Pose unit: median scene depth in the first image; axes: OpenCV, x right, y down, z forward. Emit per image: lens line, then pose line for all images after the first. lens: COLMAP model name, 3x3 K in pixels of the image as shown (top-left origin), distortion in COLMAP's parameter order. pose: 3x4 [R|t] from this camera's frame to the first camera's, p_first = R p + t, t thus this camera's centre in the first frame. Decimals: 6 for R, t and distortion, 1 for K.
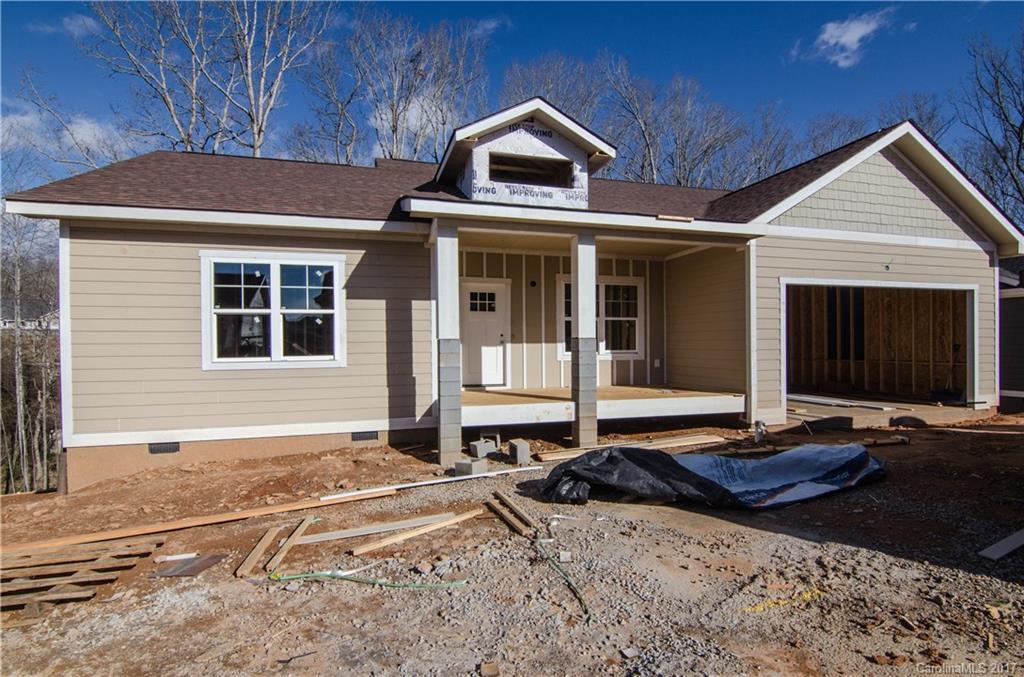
lens RADIAL K [[481.9, 0, 512.0], [0, 481.9, 338.5], [0, 0, 1]] dist [-0.001511, -0.000516]
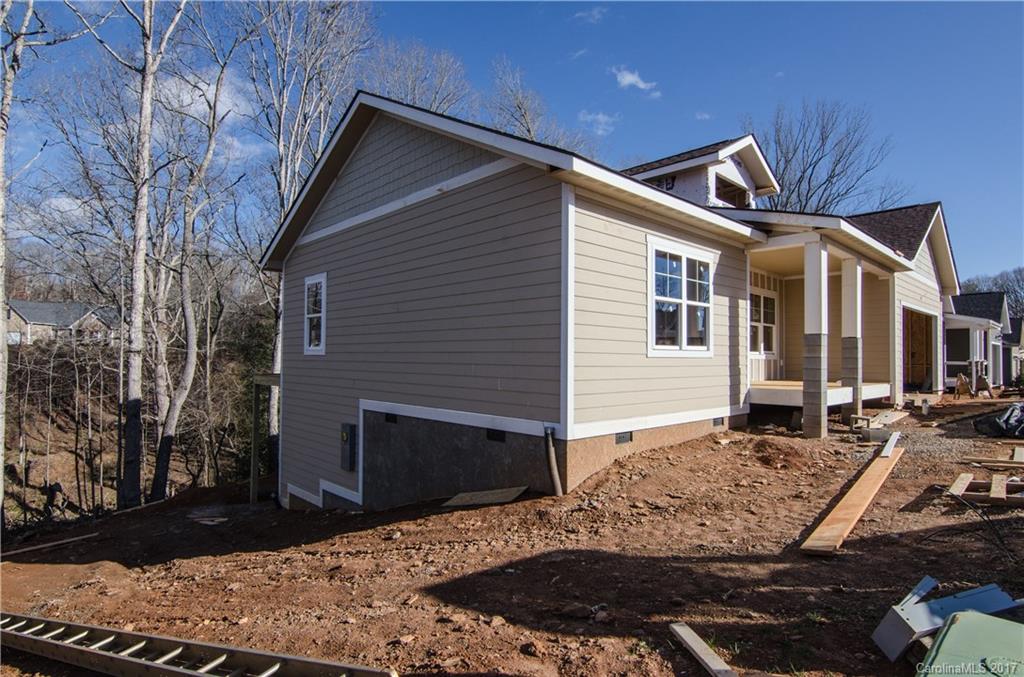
lens RADIAL K [[543.4, 0, 512.0], [0, 543.4, 338.5], [0, 0, 1]] dist [0.000120, -0.000124]
pose [[0.890454, 0.028370, 0.454188, -1.296468], [-0.011997, 0.999171, -0.038891, 0.069756], [-0.454915, 0.029182, 0.890057, 0.125972]]
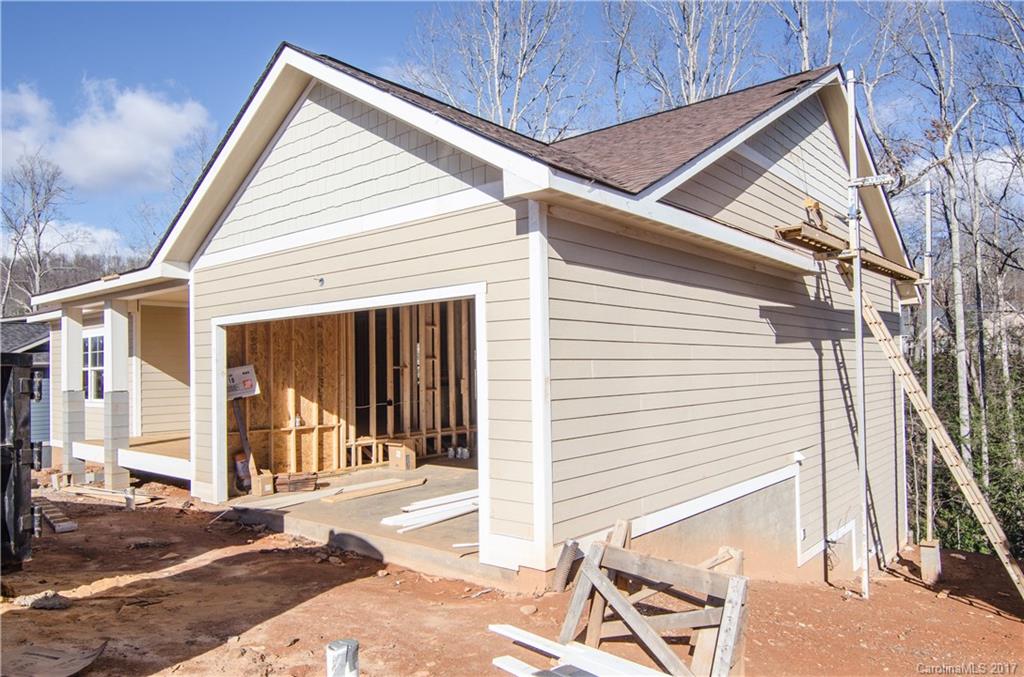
lens RADIAL K [[686.2, 0, 511.7], [0, 686.2, 360.0], [0, 0, 1]] dist [0.000137, 0.000330]
pose [[0.552176, -0.020549, -0.833474, 1.988175], [0.011755, 0.999789, -0.016862, -0.037301], [0.833645, -0.000486, 0.552301, 0.879590]]
